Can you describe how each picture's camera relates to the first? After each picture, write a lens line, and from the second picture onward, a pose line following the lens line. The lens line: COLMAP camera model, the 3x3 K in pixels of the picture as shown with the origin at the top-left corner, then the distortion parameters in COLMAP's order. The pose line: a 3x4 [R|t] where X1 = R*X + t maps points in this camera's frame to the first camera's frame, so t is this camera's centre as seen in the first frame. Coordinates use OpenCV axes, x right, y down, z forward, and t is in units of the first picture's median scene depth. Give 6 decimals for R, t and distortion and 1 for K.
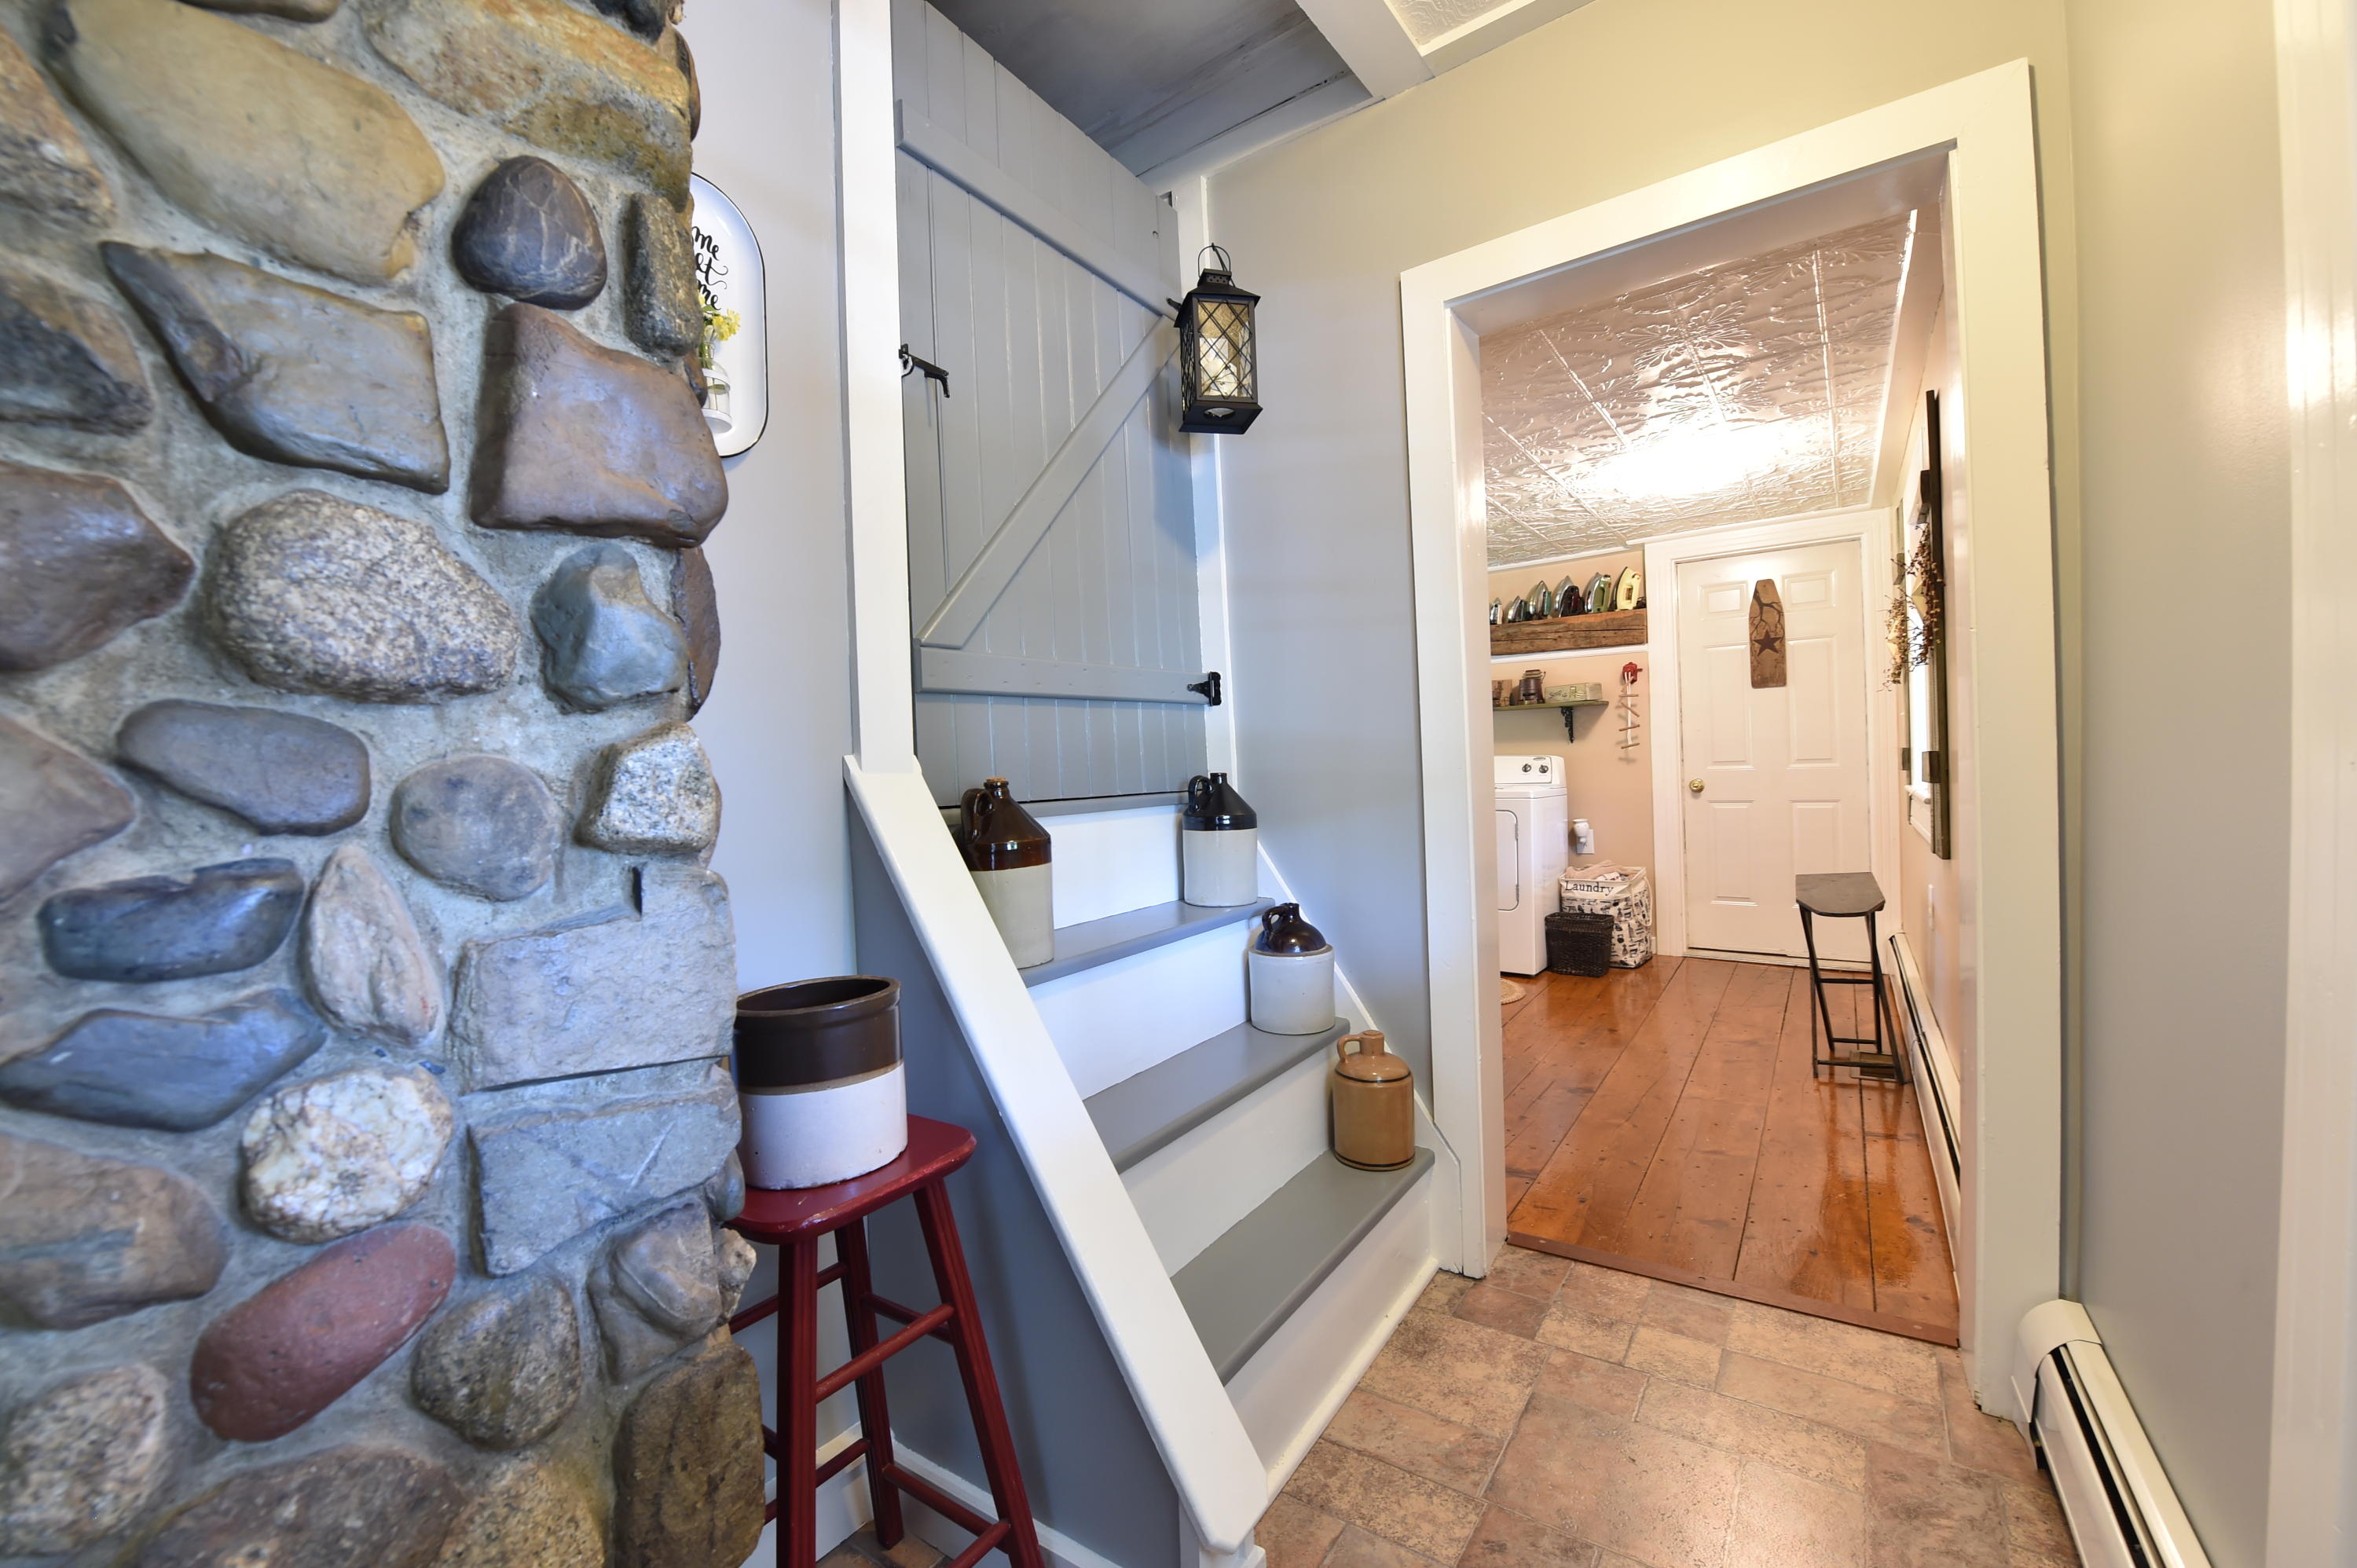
lens RADIAL K [[931.6, 0, 1177.2], [0, 931.6, 779.9], [0, 0, 1]] dist [-0.018104, -0.002338]
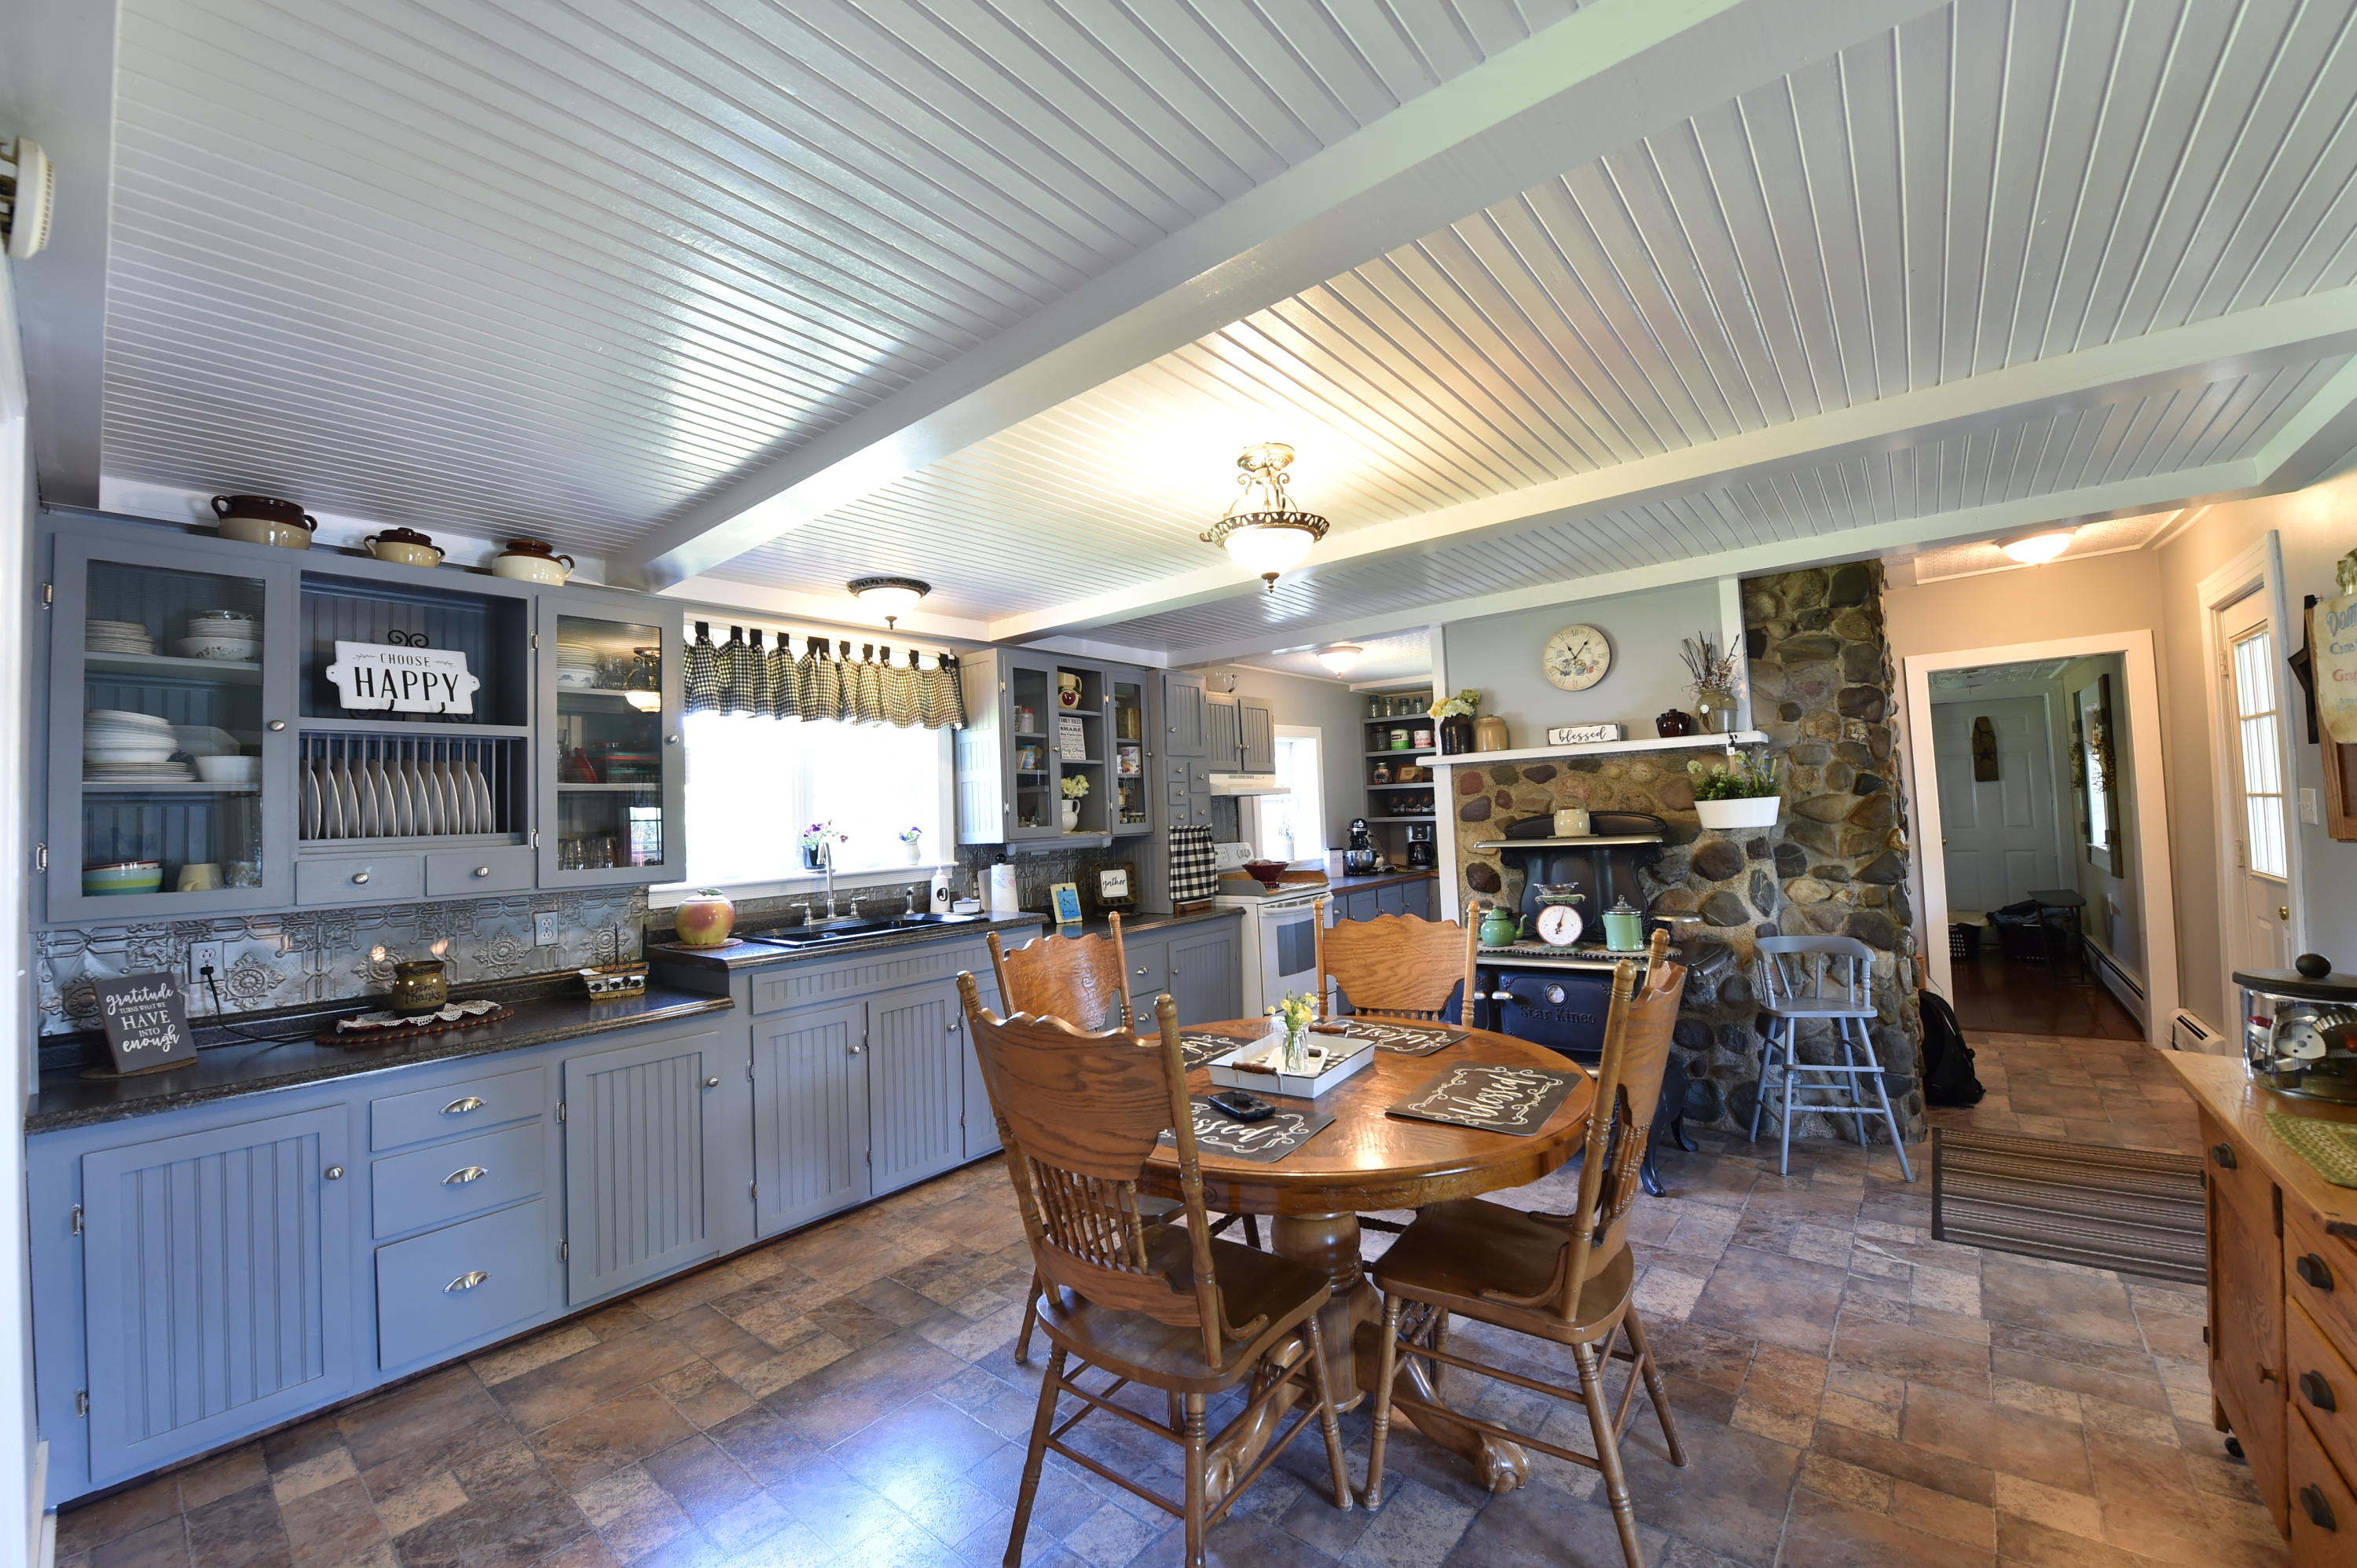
lens RADIAL K [[931.6, 0, 1179.3], [0, 931.6, 773.9], [0, 0, 1]] dist [-0.018104, -0.002338]
pose [[0.997708, -0.012200, -0.066560, -0.673364], [0.008710, 0.998584, -0.052471, -0.039303], [0.067106, 0.051771, 0.996402, -0.712004]]
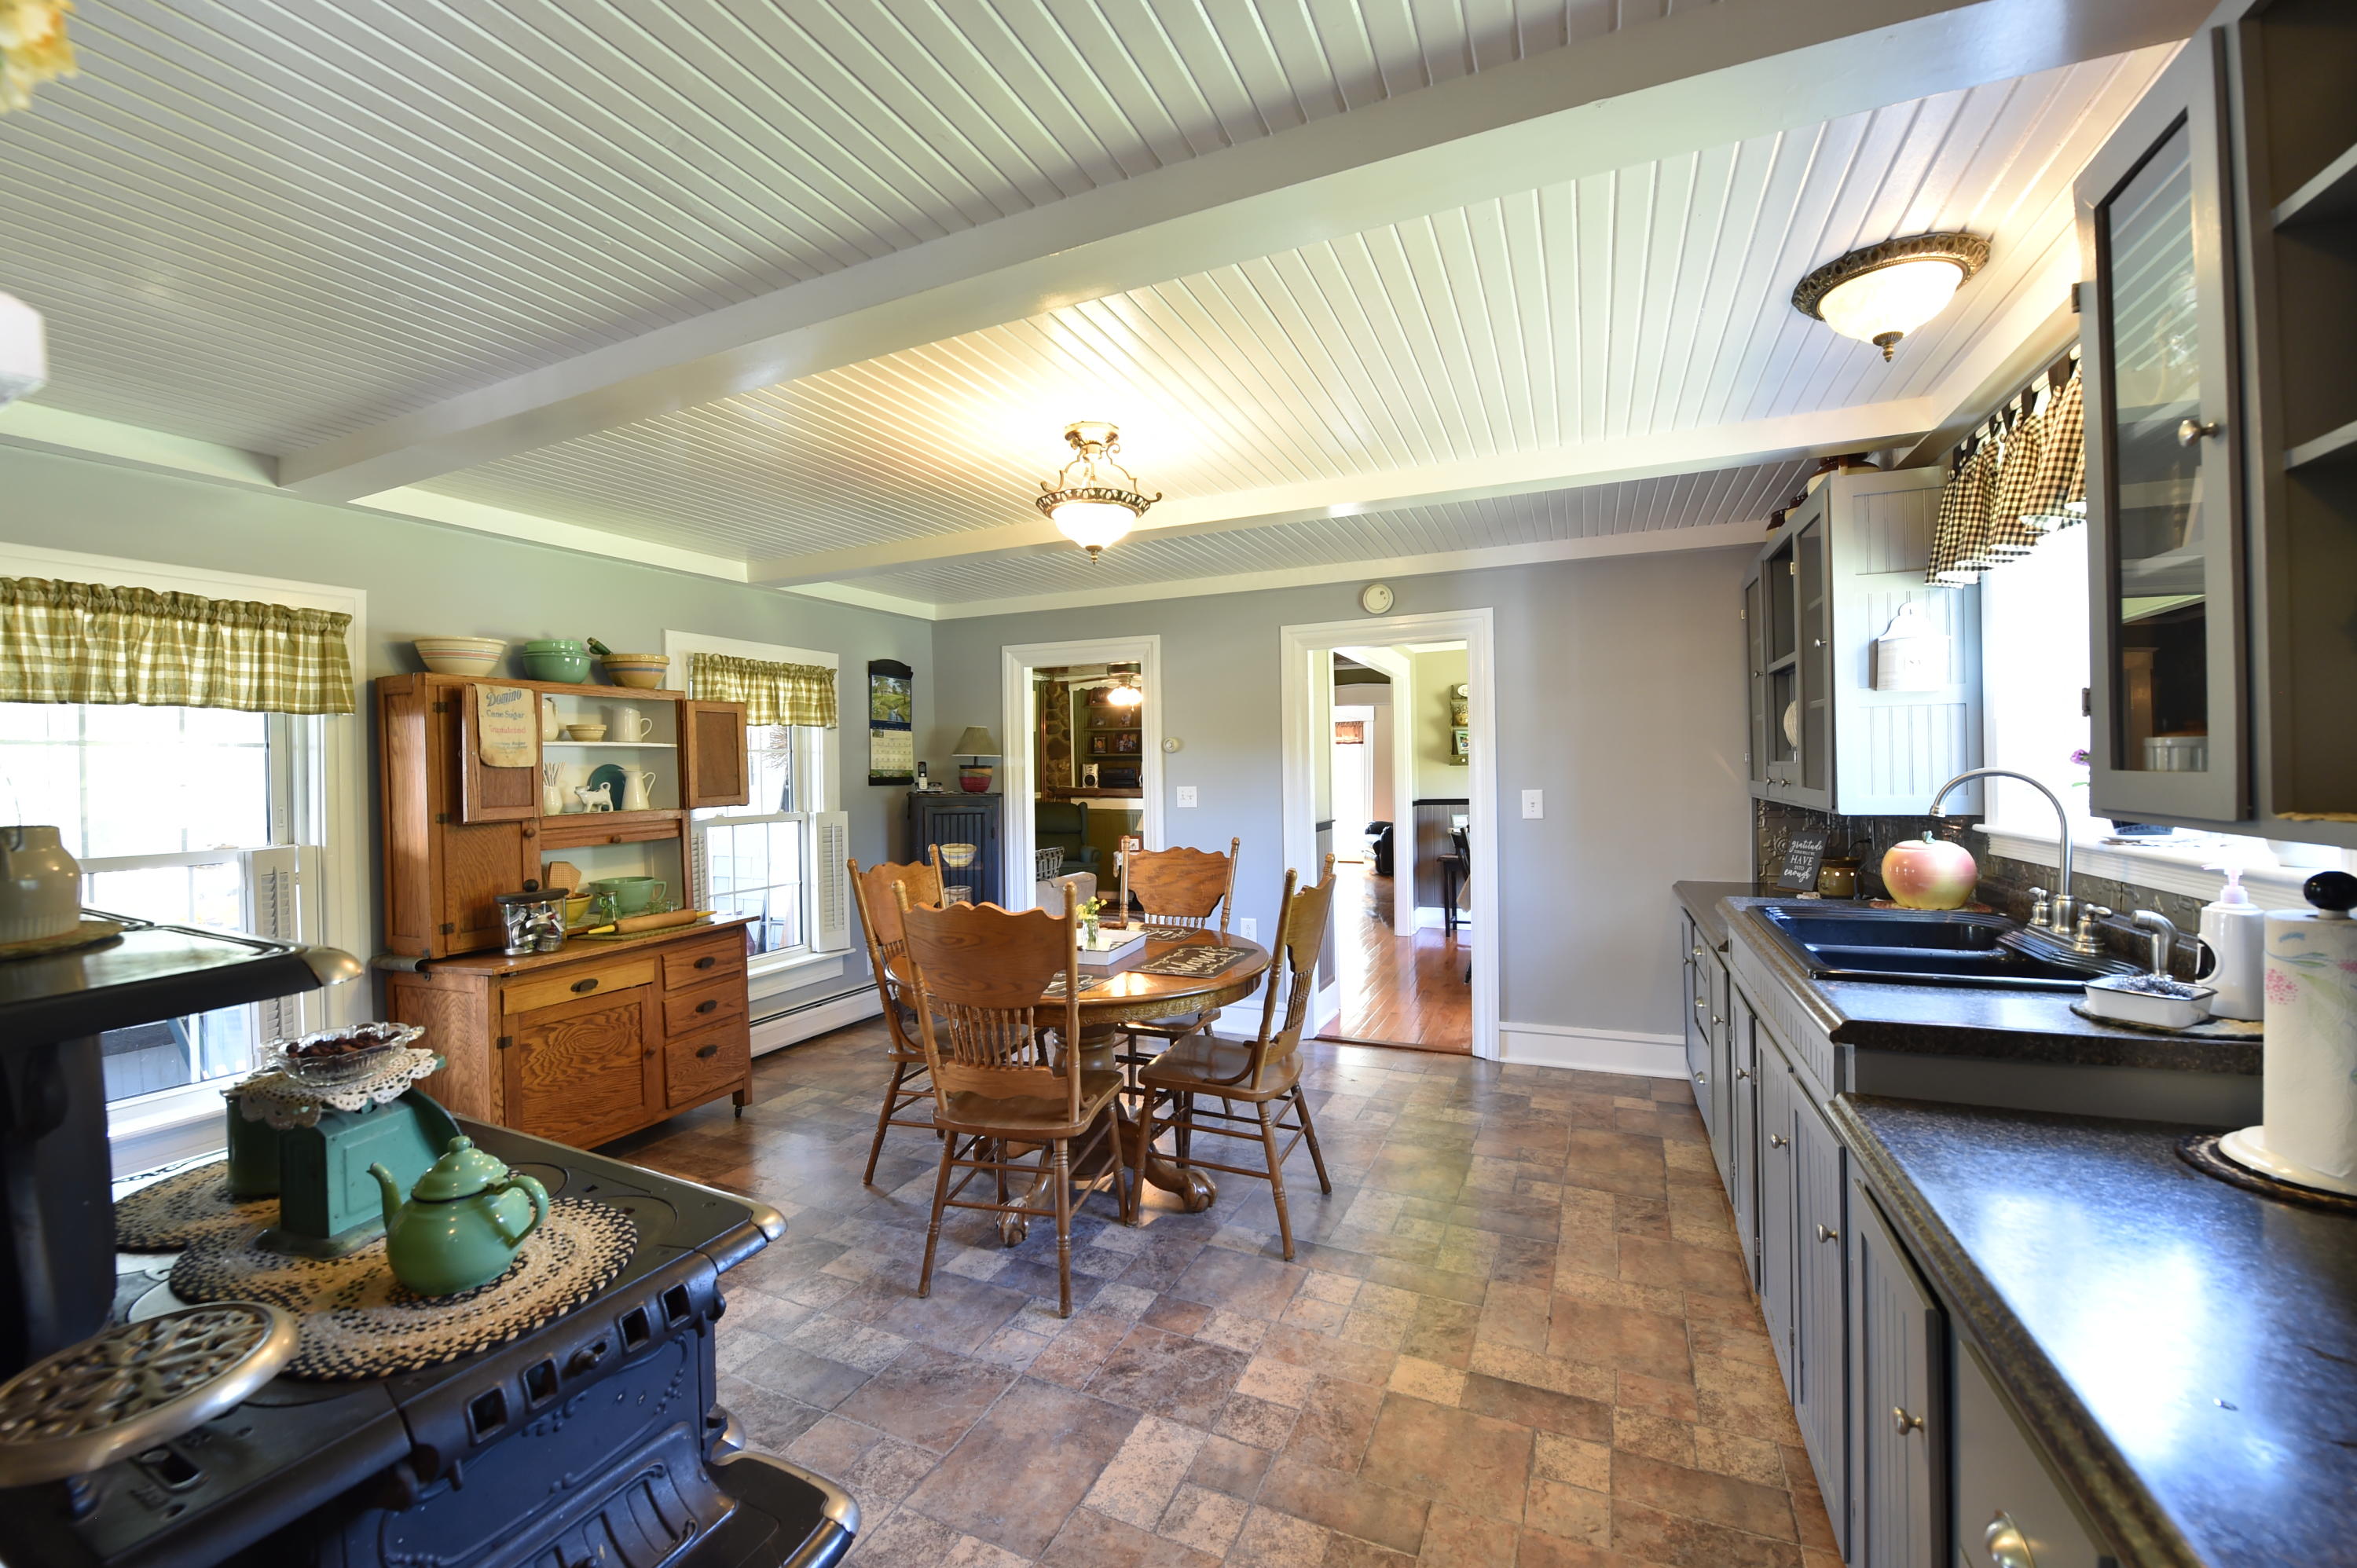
lens RADIAL K [[931.6, 0, 1183.0], [0, 931.6, 774.9], [0, 0, 1]] dist [-0.018104, -0.002338]
pose [[-0.978129, 0.047295, -0.202549, -0.588117], [0.043725, 0.998800, 0.022067, -0.050993], [0.203349, 0.012728, -0.979023, 0.379574]]
